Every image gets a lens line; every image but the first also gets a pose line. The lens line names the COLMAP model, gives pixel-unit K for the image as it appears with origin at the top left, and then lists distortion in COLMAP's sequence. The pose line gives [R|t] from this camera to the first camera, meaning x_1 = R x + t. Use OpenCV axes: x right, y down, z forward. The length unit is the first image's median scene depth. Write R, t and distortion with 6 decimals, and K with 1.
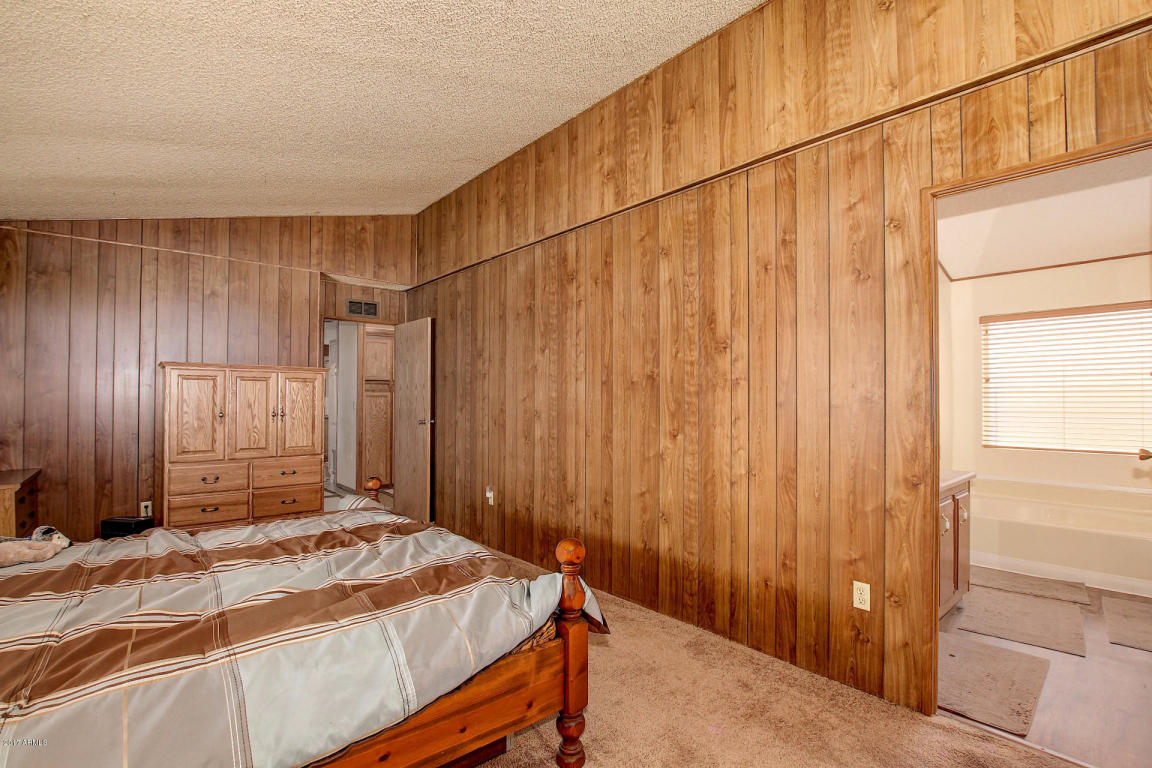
lens RADIAL K [[538.0, 0, 565.4], [0, 538.0, 387.5], [0, 0, 1]] dist [-0.015949, 0.002008]
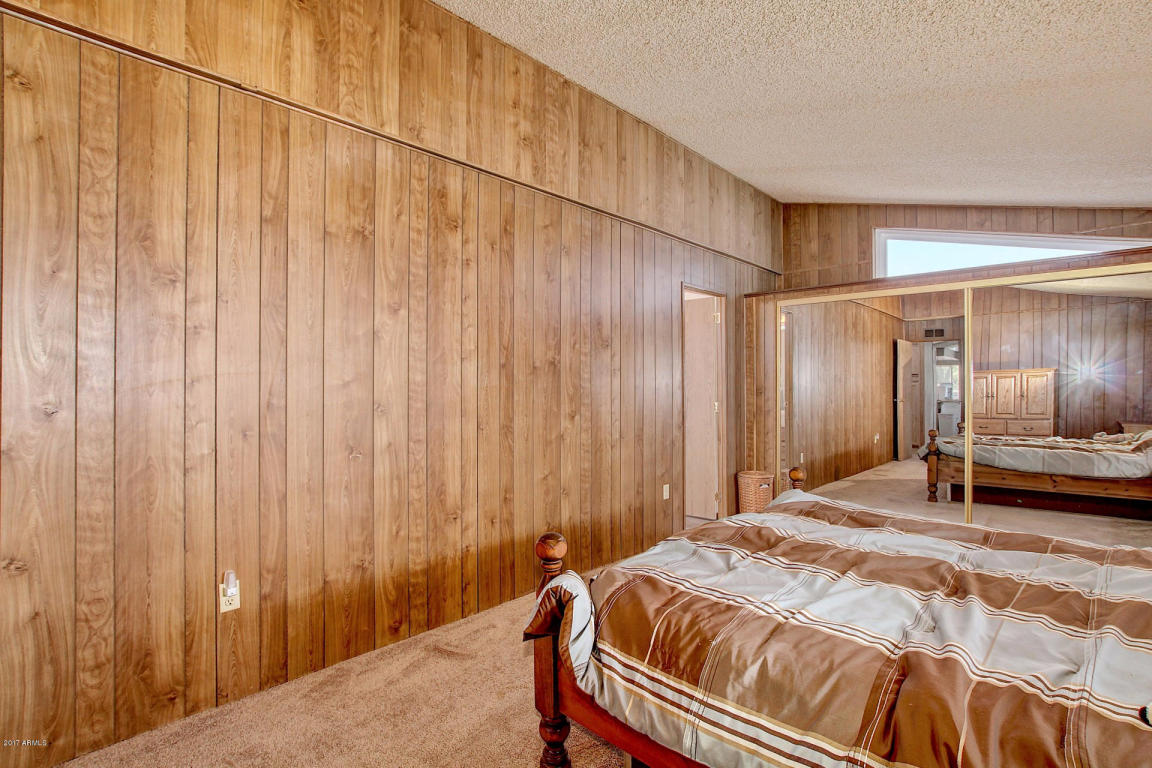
lens RADIAL K [[538.0, 0, 575.1], [0, 538.0, 386.1], [0, 0, 1]] dist [-0.015949, 0.002008]
pose [[-0.093625, 0.005975, 0.995590, -0.856447], [-0.013462, 0.999883, -0.007267, 0.030588], [-0.995517, -0.014083, -0.093533, 1.017072]]
